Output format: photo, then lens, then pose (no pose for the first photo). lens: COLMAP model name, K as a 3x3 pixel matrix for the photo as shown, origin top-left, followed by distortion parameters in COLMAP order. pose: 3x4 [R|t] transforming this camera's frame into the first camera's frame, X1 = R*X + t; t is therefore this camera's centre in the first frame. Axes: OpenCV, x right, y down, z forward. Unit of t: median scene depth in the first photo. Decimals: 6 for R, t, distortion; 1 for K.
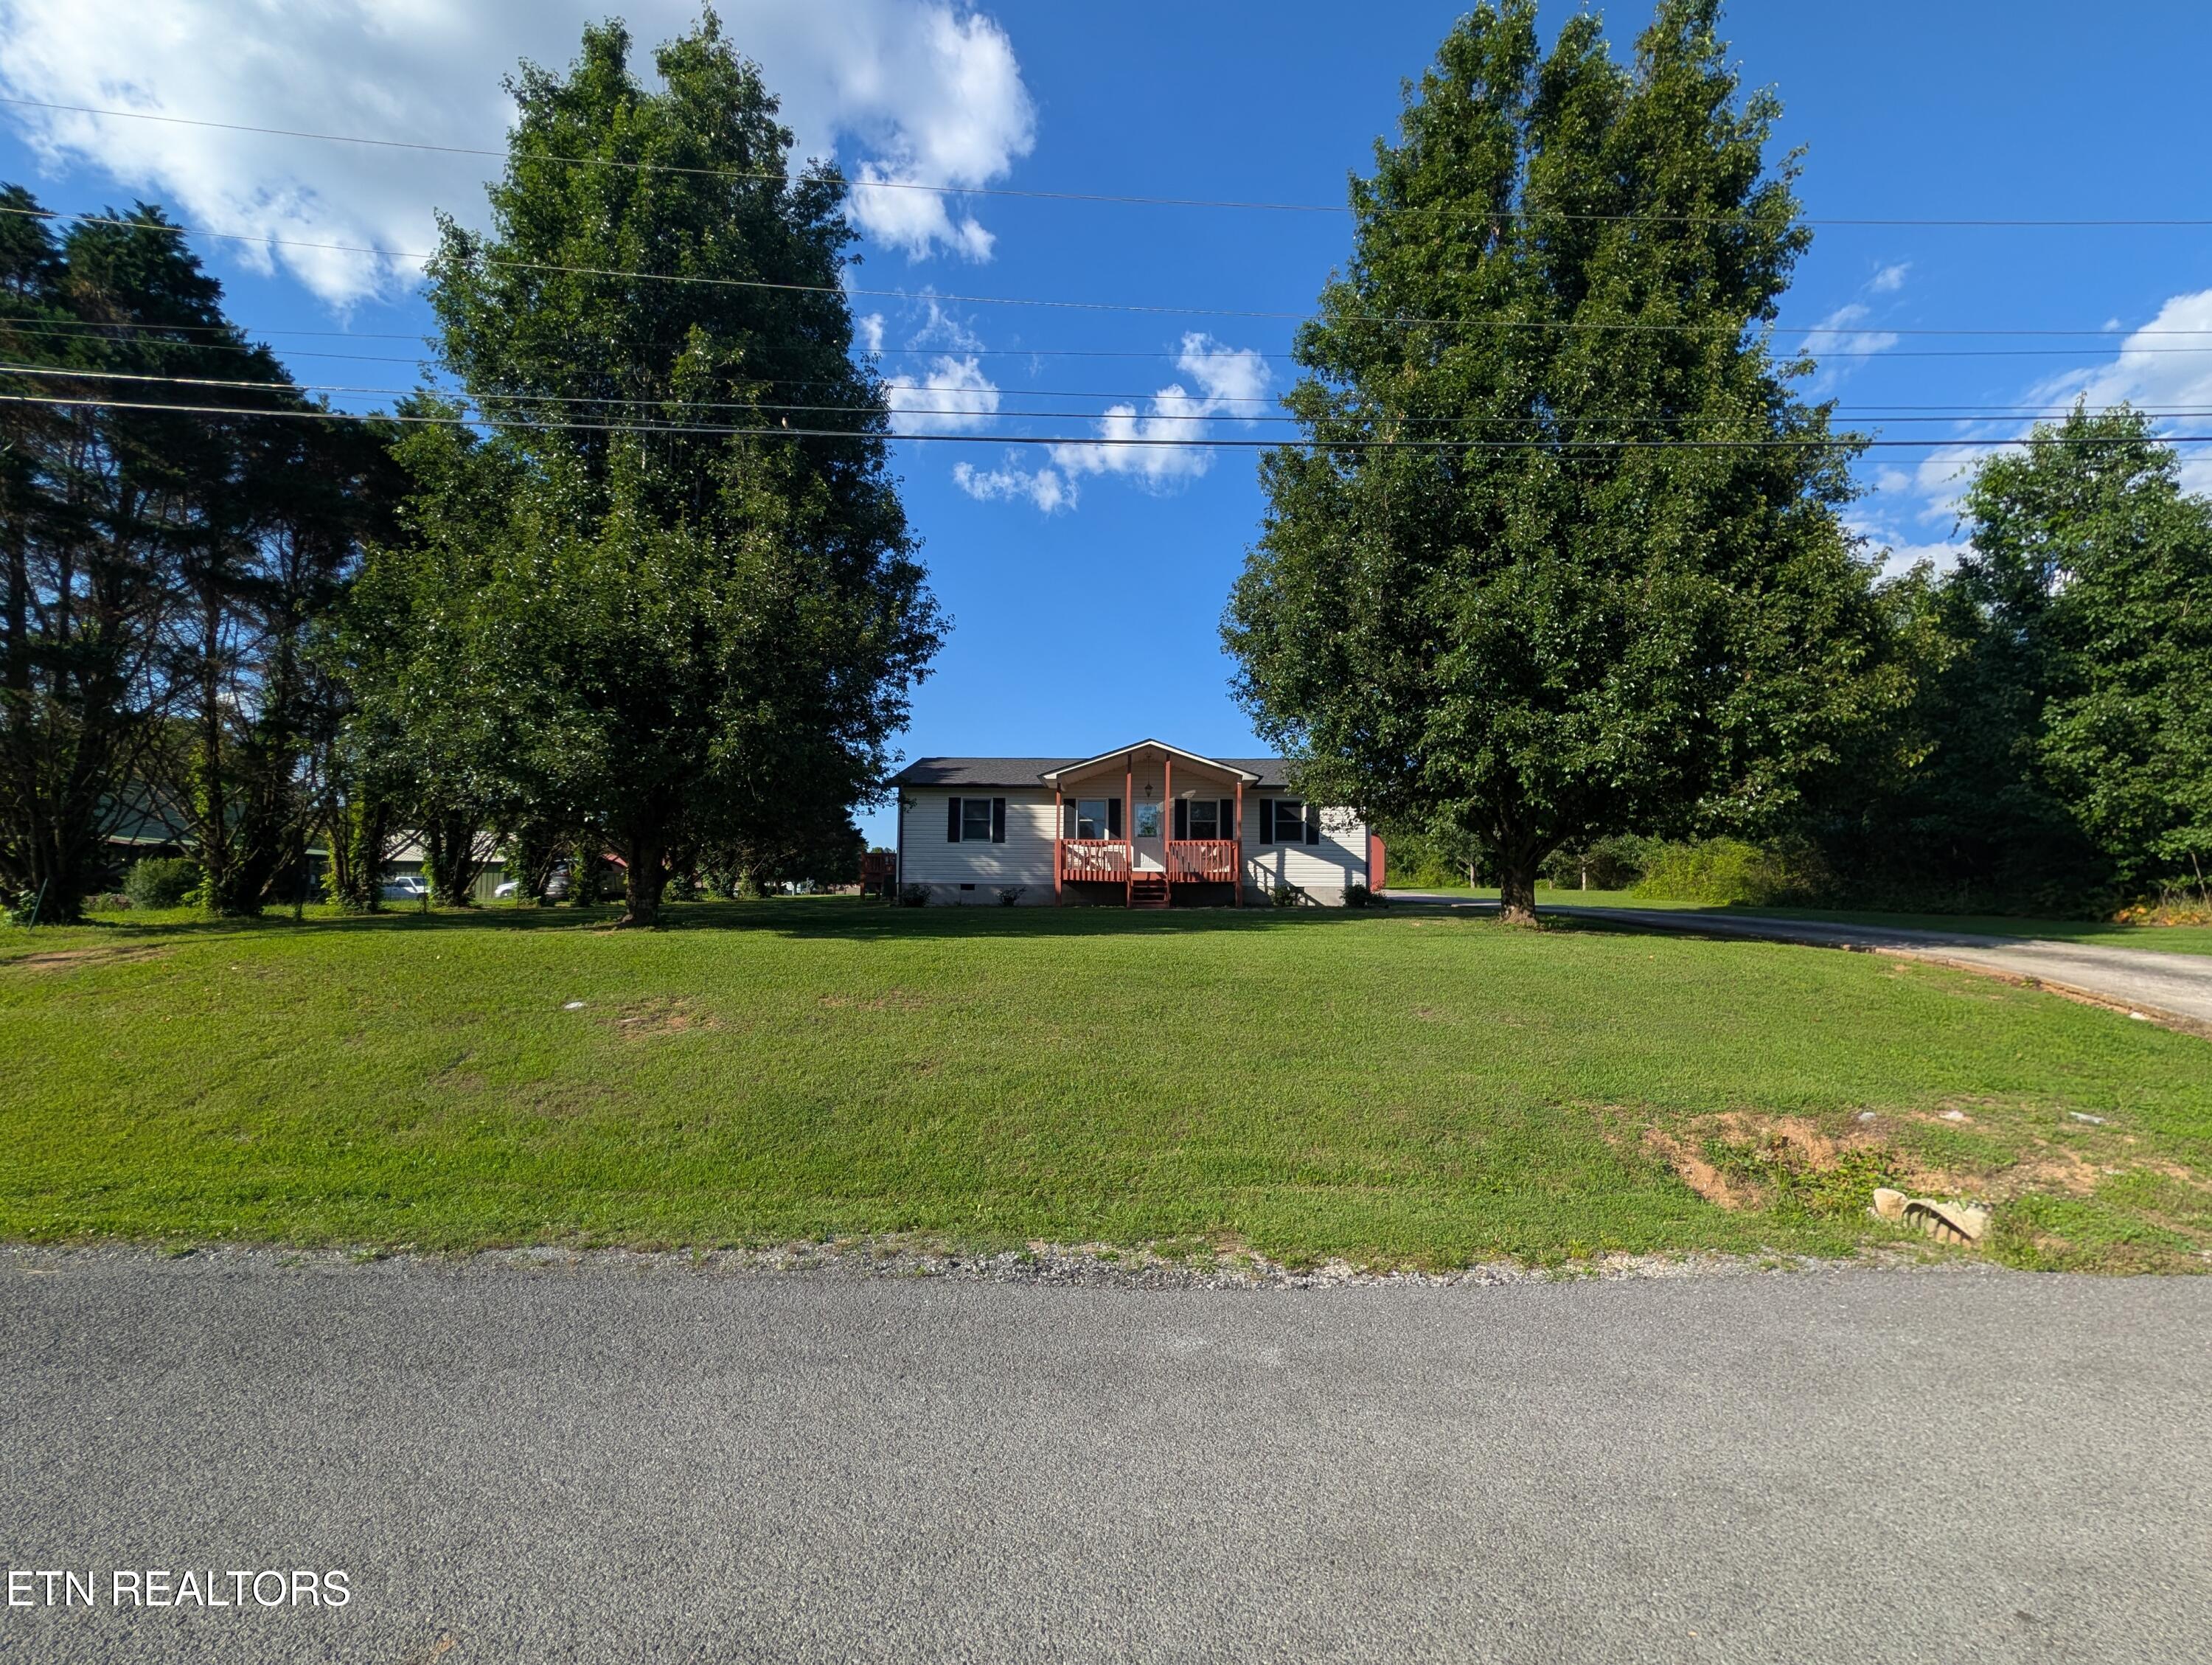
lens RADIAL K [[880.1, 0, 1106.0], [0, 880.1, 832.5], [0, 0, 1]] dist [0.127238, 0.000013]
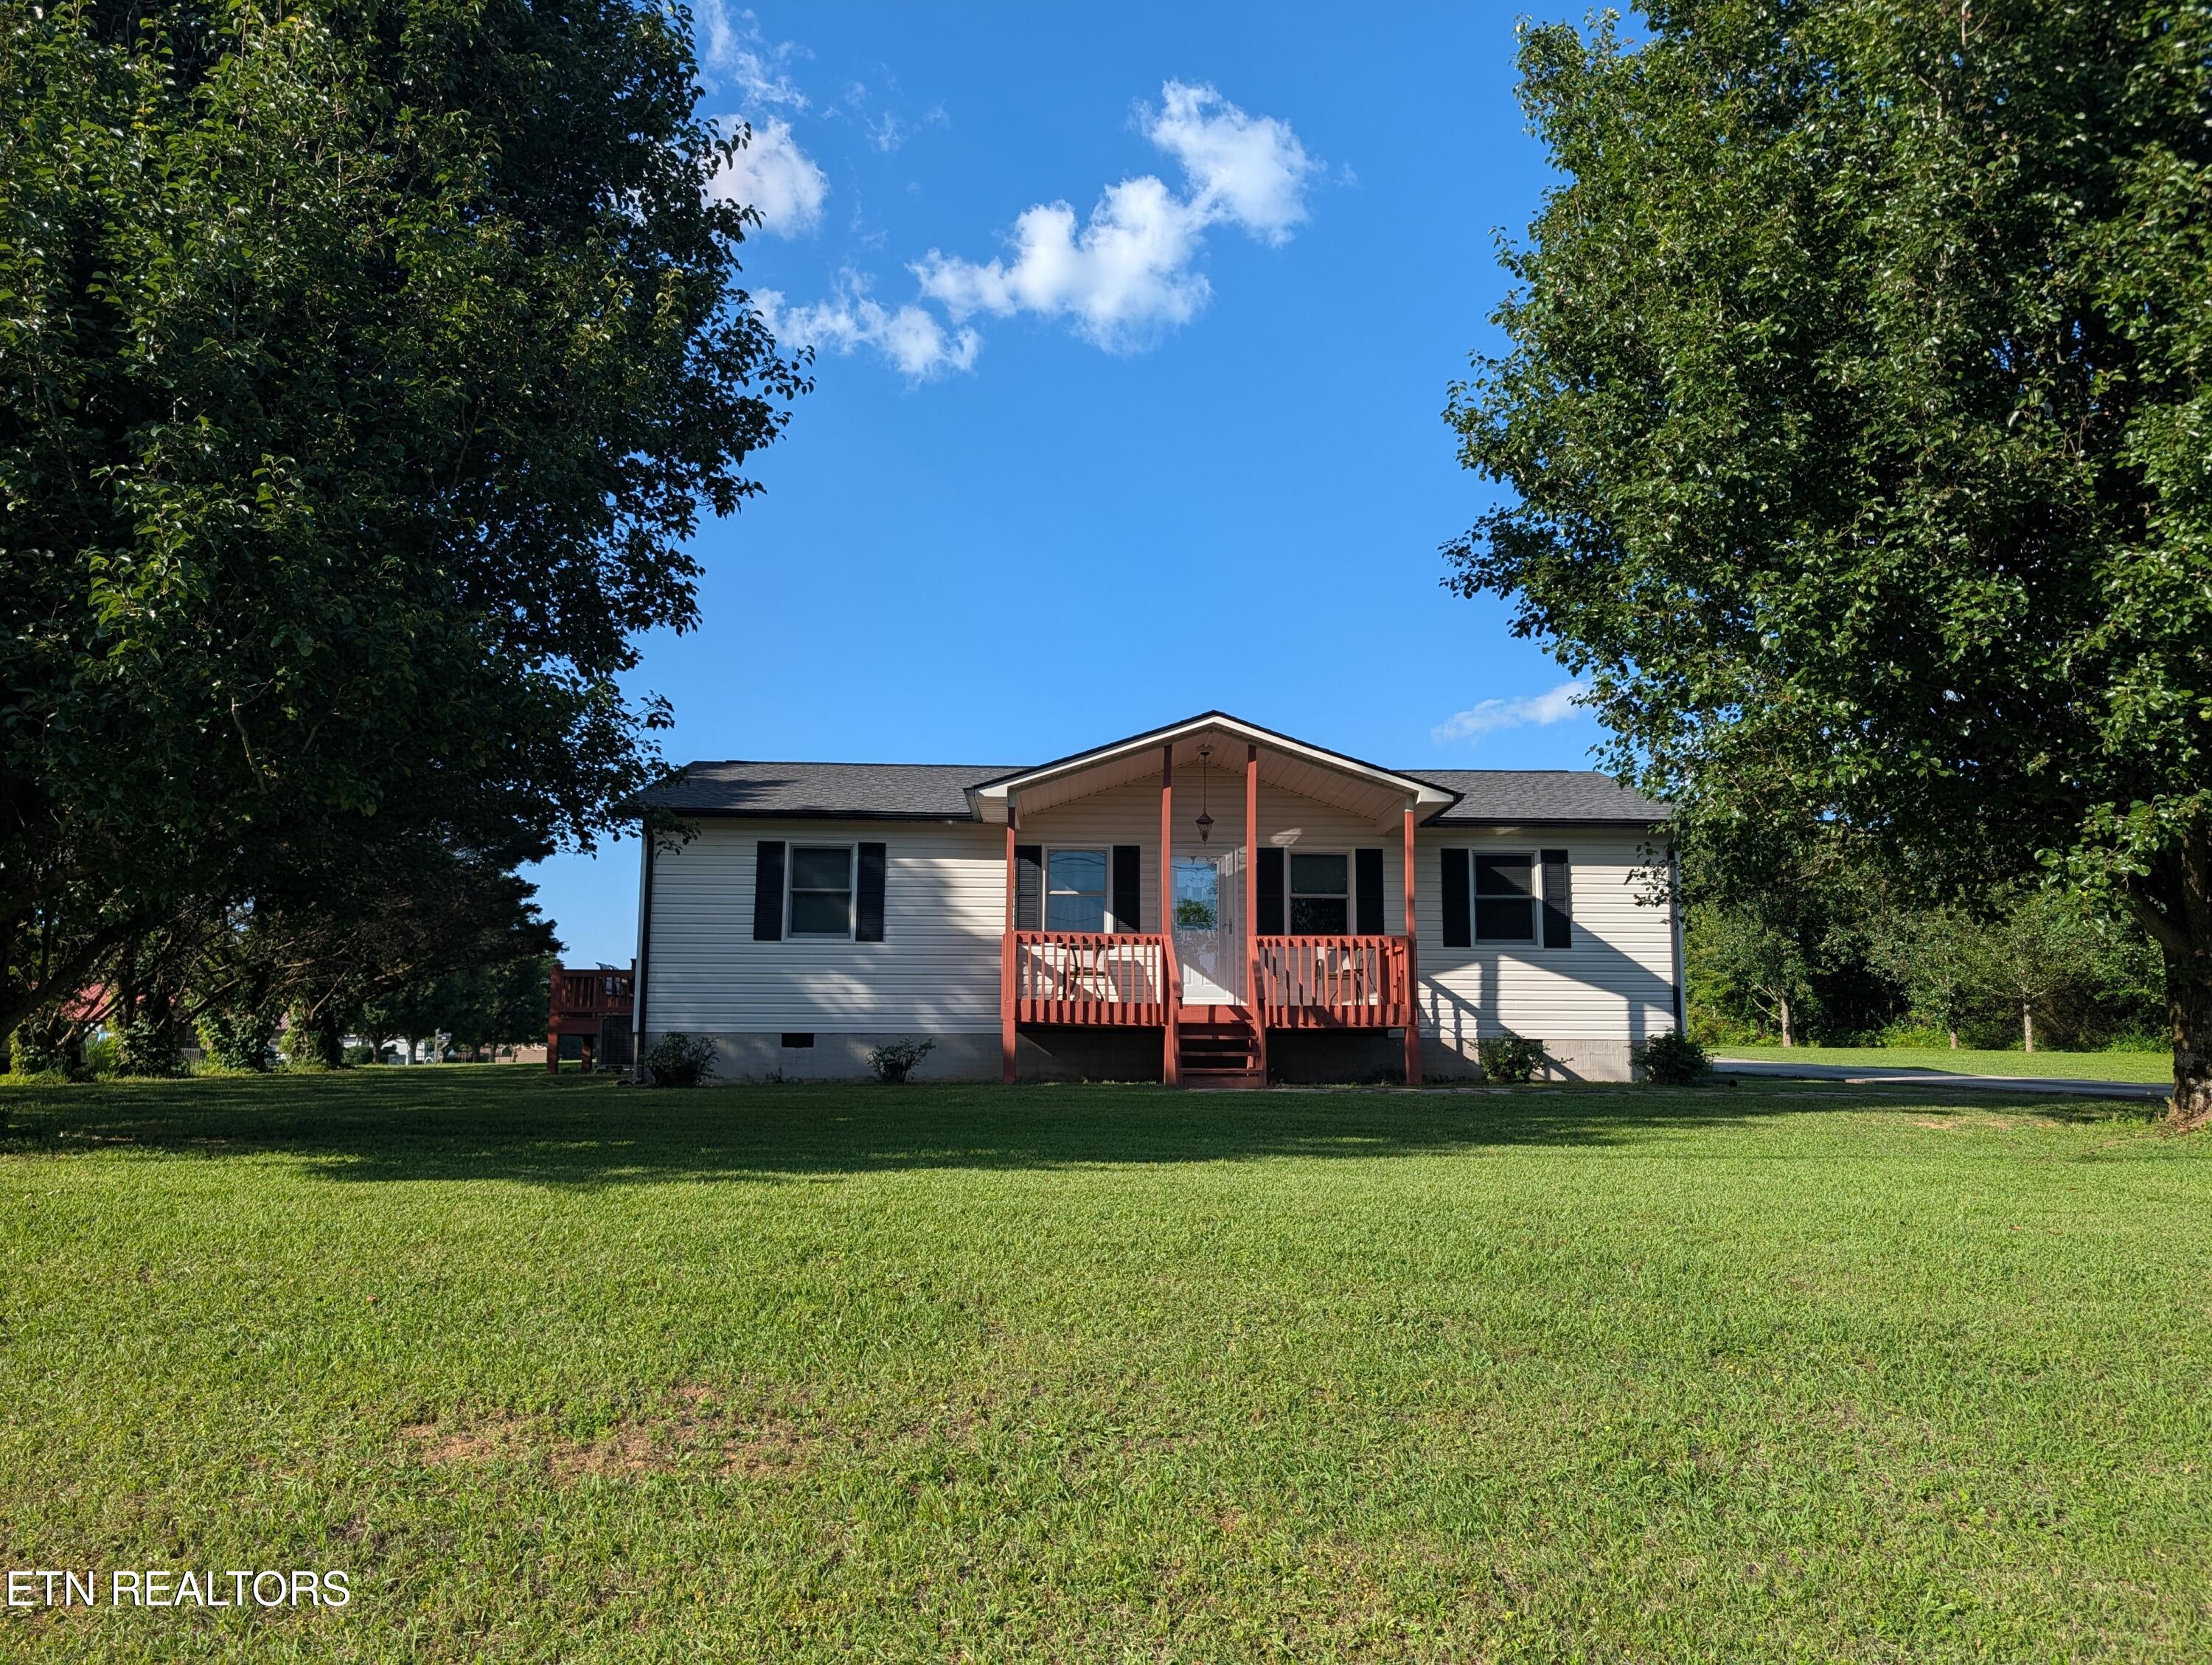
lens RADIAL K [[1505.6, 0, 1107.2], [0, 1505.6, 846.1], [0, 0, 1]] dist [0.073437, -0.005135]
pose [[0.996794, 0.009983, 0.079389, -0.063707], [-0.004022, 0.997184, -0.074885, 0.020739], [-0.079913, 0.074326, 0.994027, 0.226234]]
